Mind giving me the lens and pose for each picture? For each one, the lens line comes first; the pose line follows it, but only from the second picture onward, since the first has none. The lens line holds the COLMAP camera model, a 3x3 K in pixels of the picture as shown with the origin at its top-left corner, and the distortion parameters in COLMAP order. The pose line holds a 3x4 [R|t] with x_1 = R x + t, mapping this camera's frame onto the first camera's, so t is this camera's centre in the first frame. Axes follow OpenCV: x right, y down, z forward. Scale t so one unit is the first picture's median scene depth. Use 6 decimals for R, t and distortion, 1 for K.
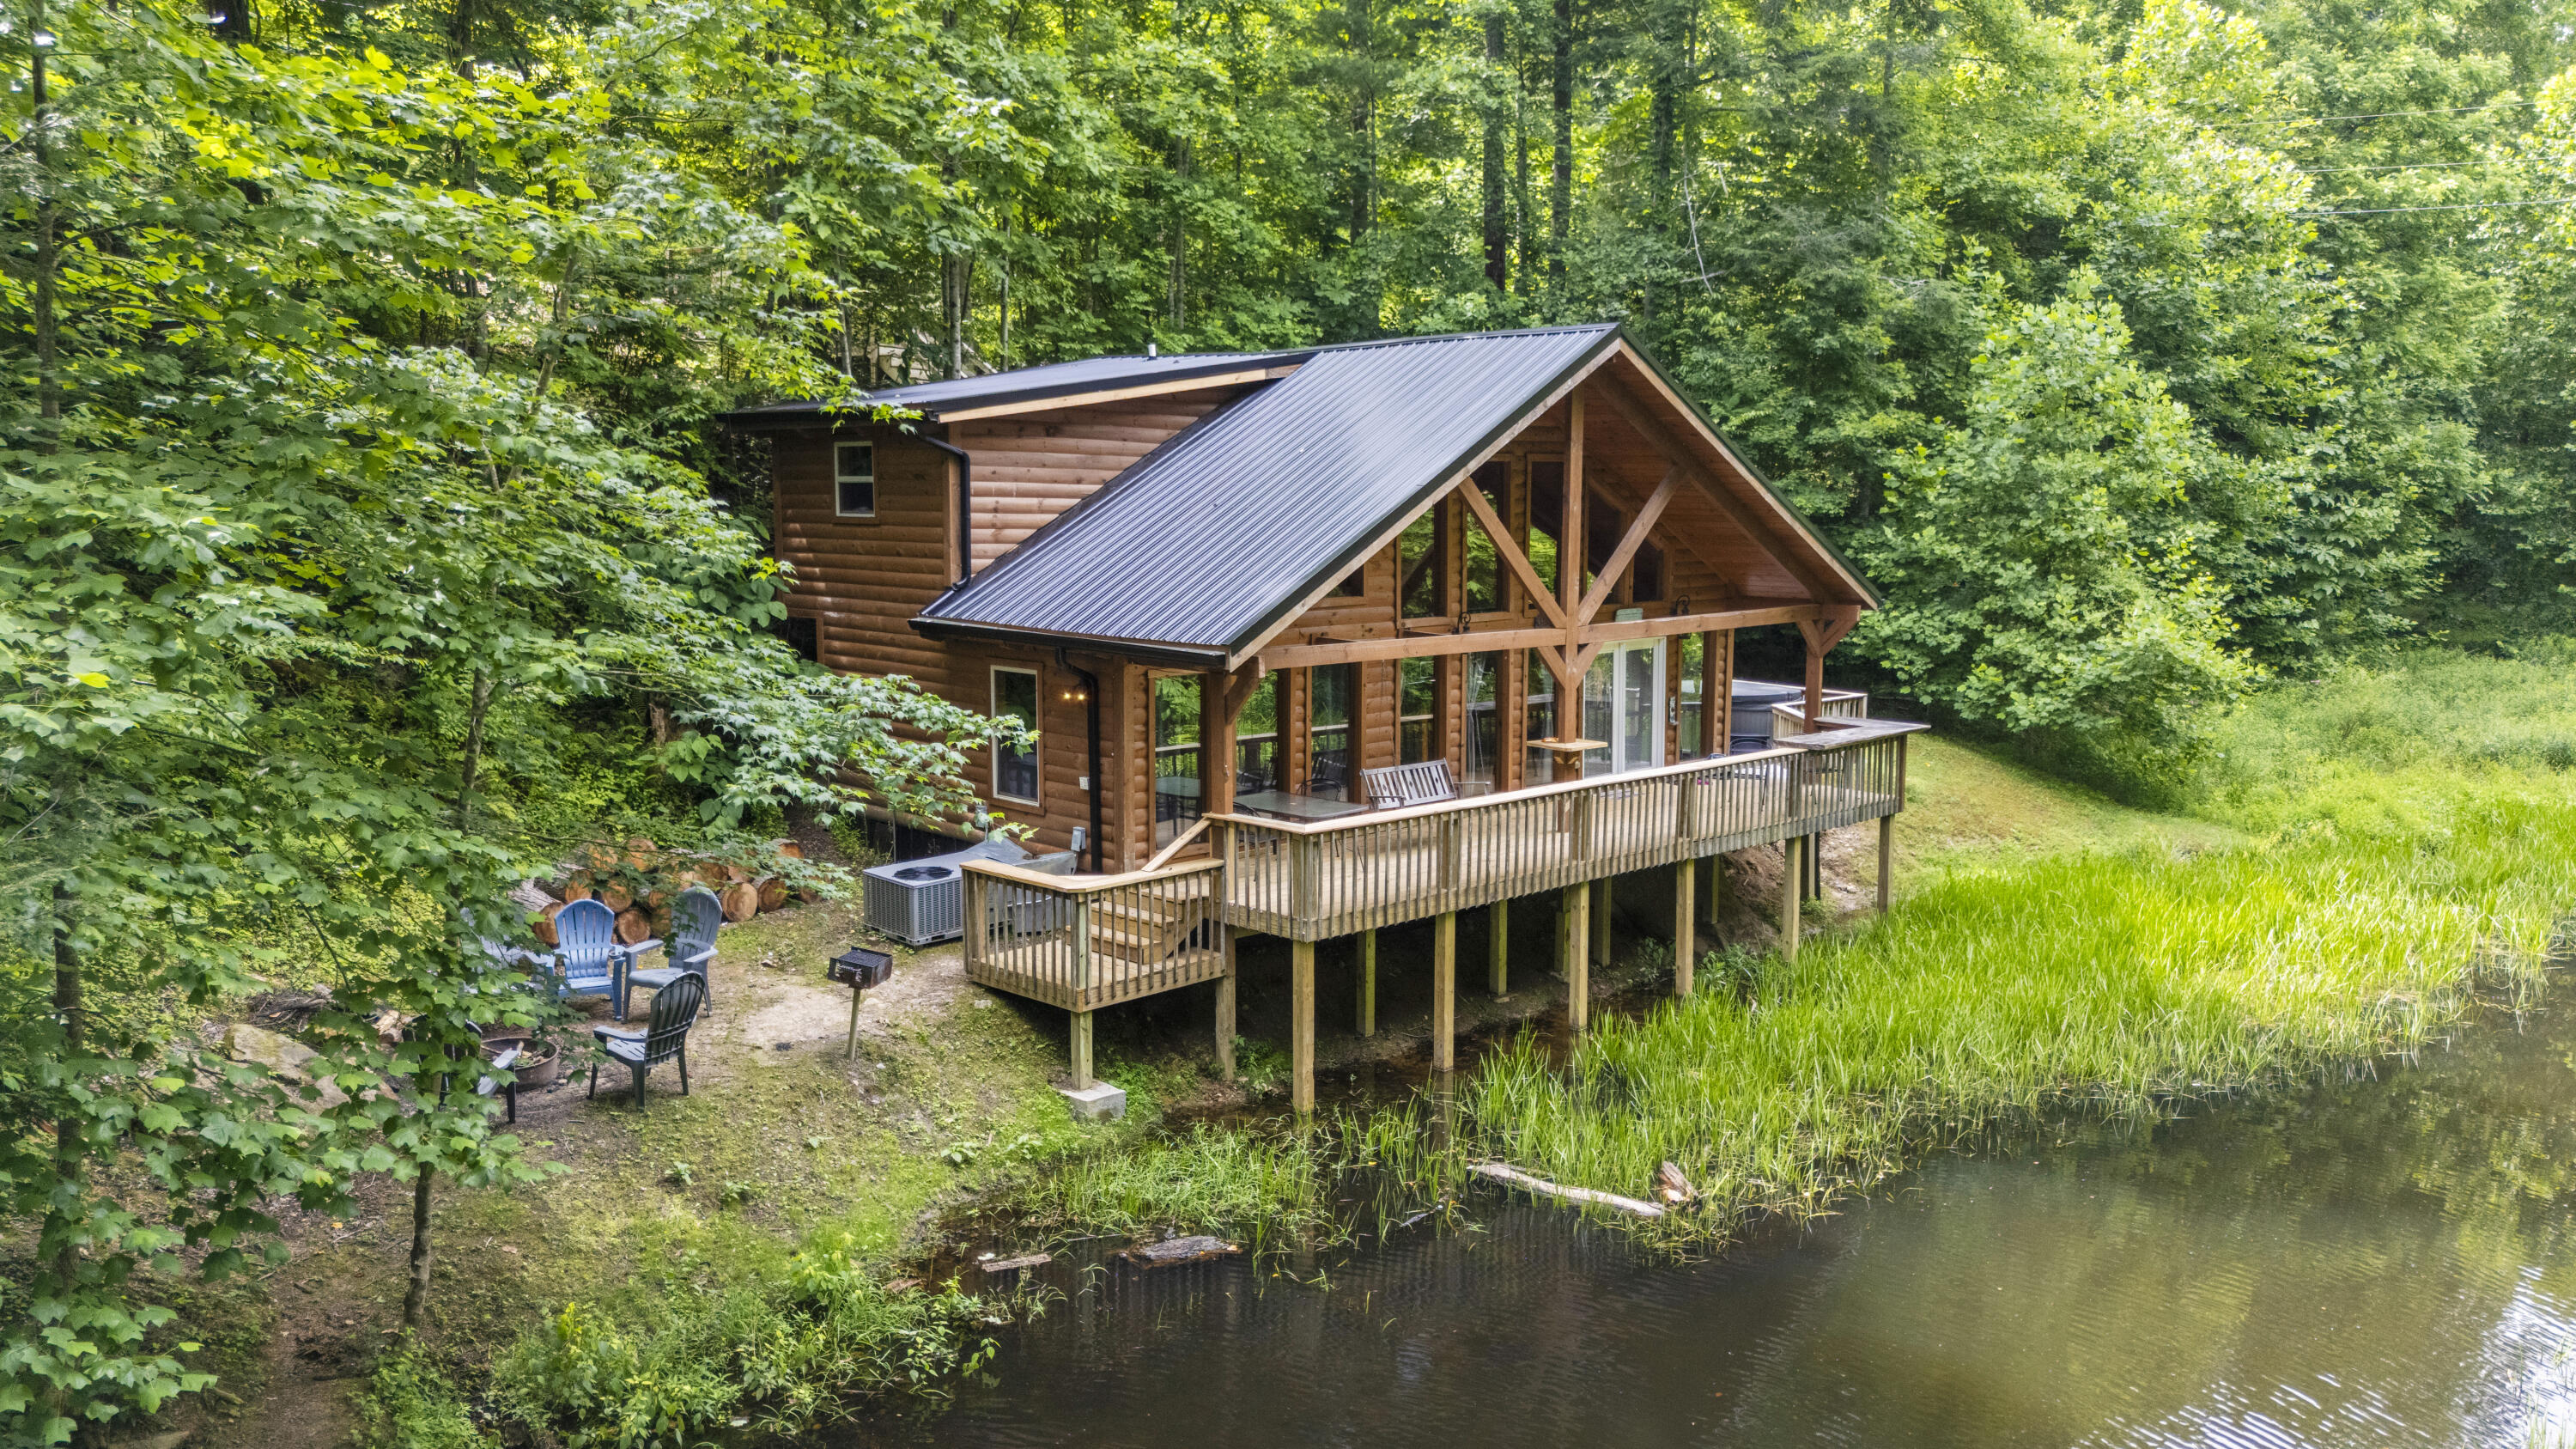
lens RADIAL K [[1889.6, 0, 1302.6], [0, 1889.6, 734.1], [0, 0, 1]] dist [0.014902, -0.001975]
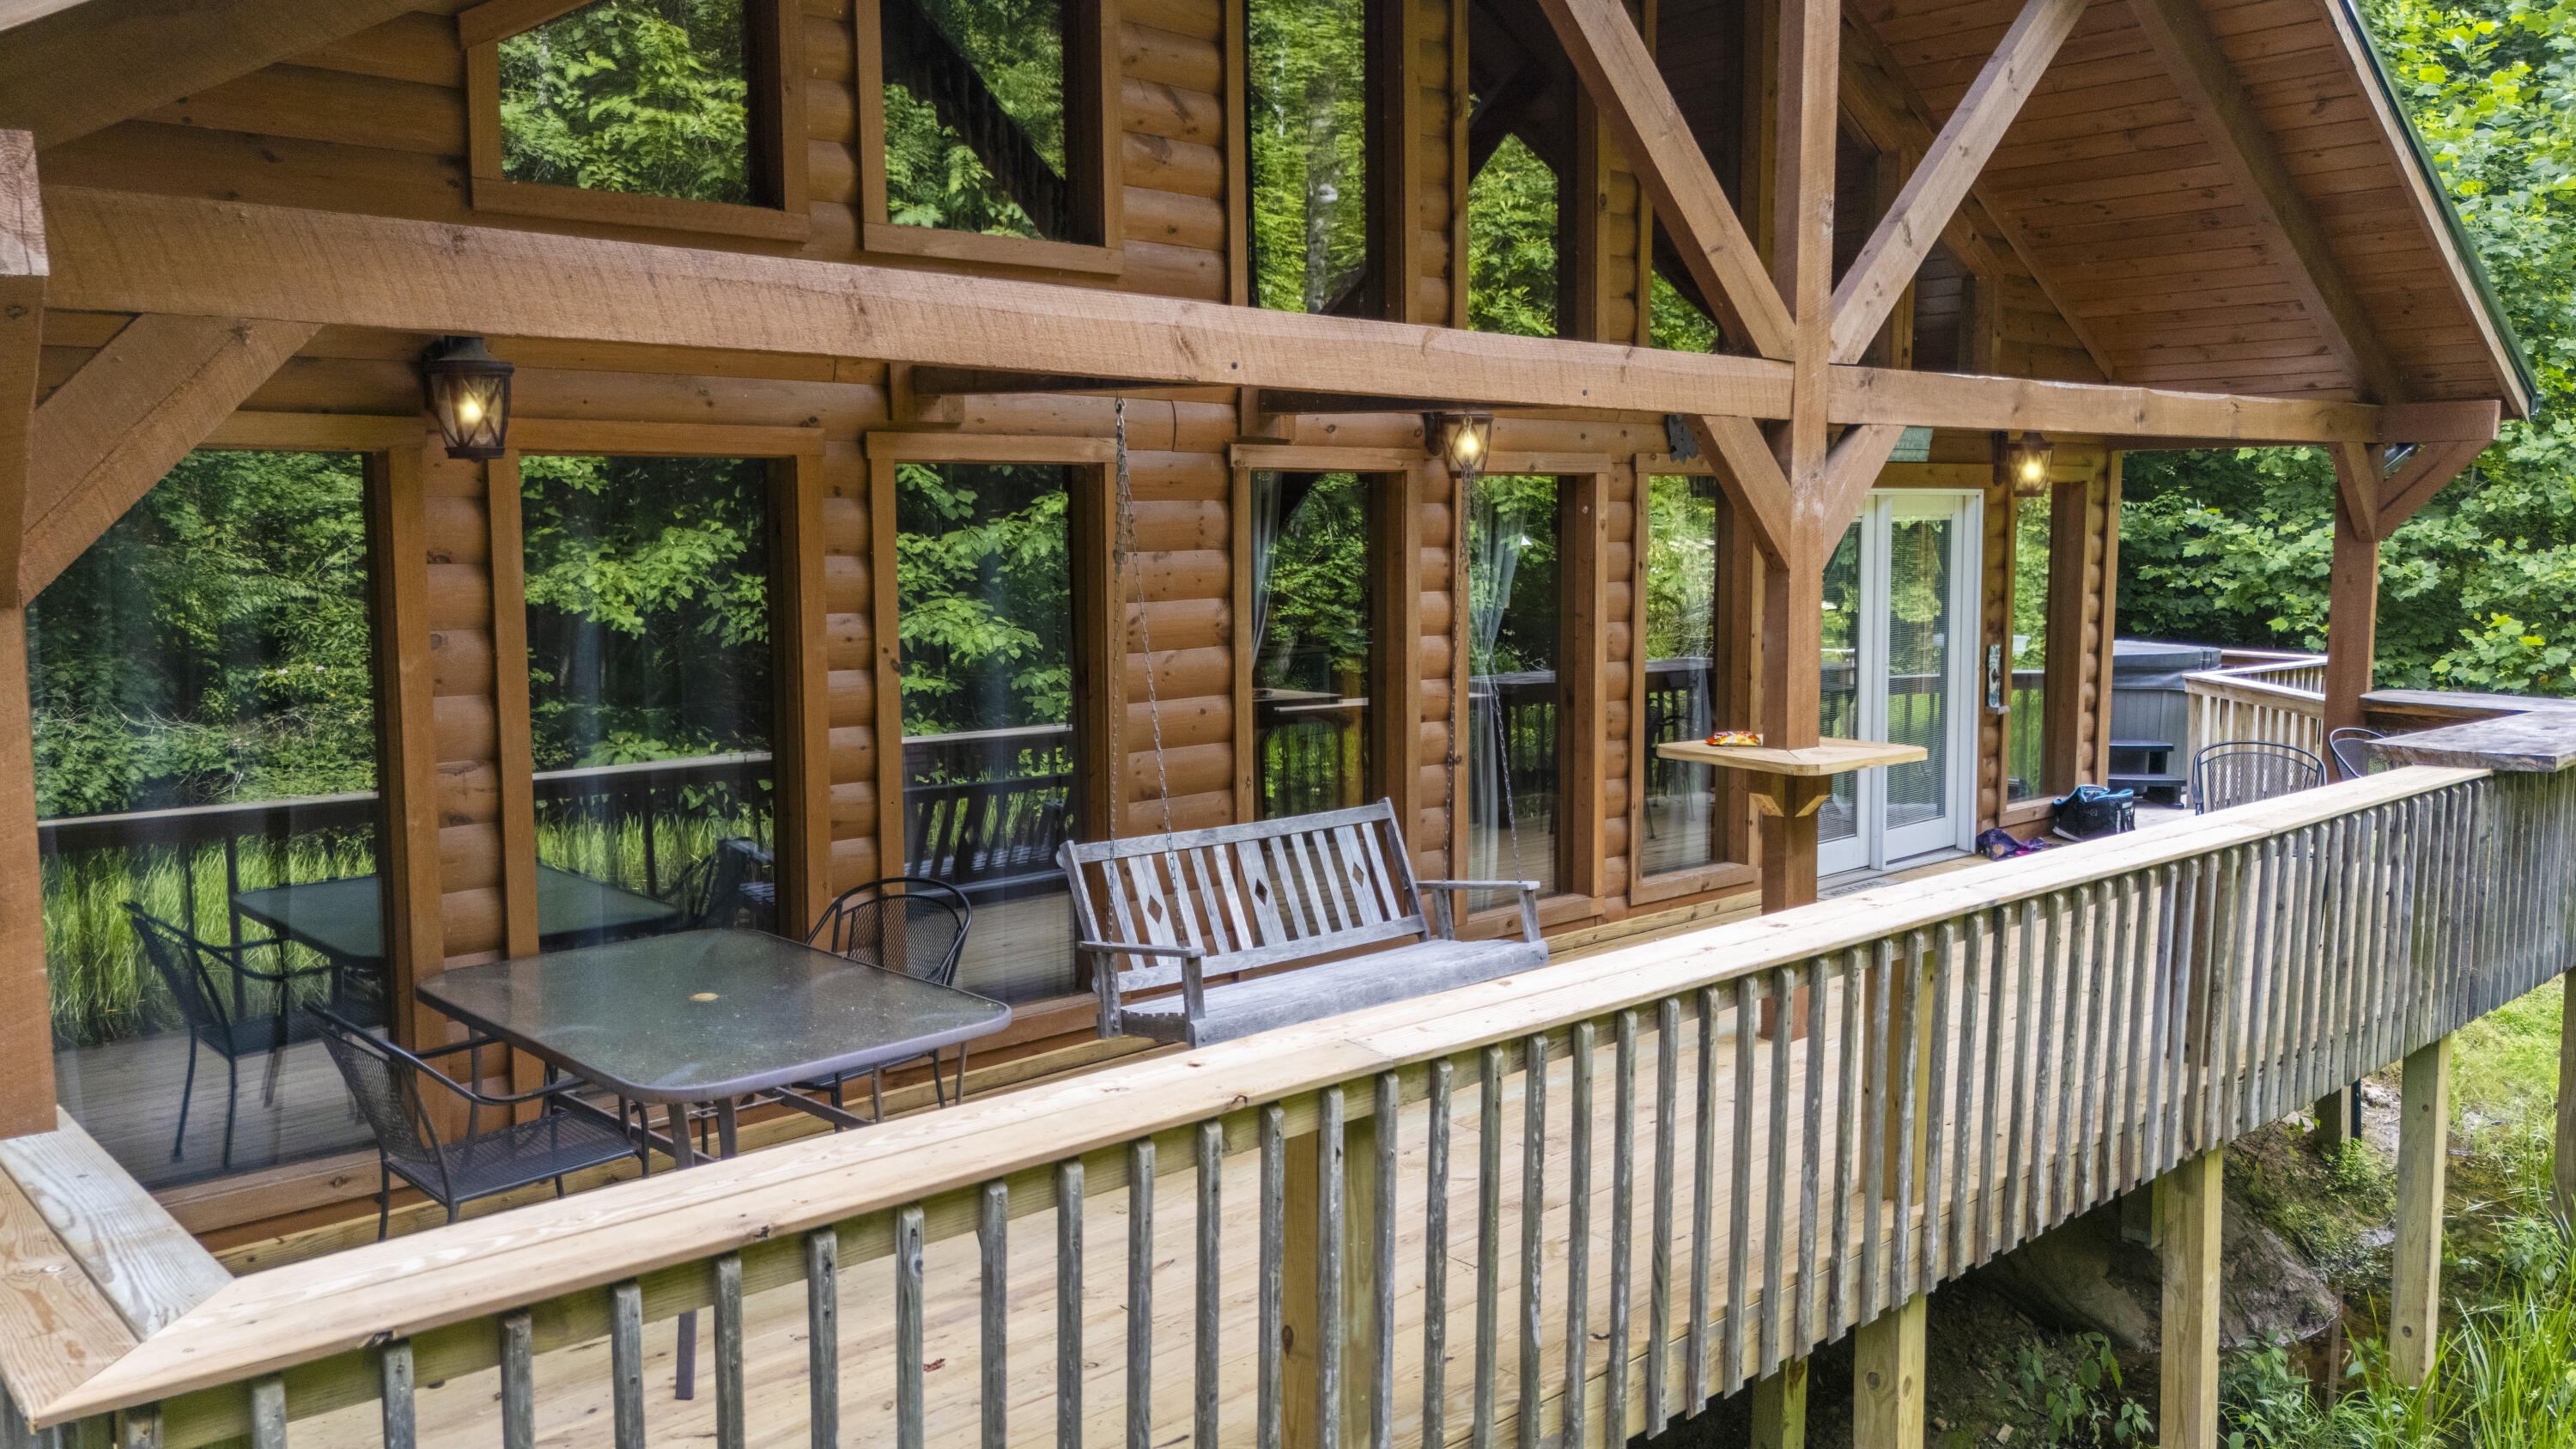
lens RADIAL K [[1907.7, 0, 1288.0], [0, 1907.7, 724.5], [0, 0, 1]] dist [0.009997, 0.002975]
pose [[0.999388, -0.004150, -0.034733, 0.074112], [0.003258, 0.999664, -0.025709, 0.009319], [0.034828, 0.025580, 0.999066, 0.739766]]
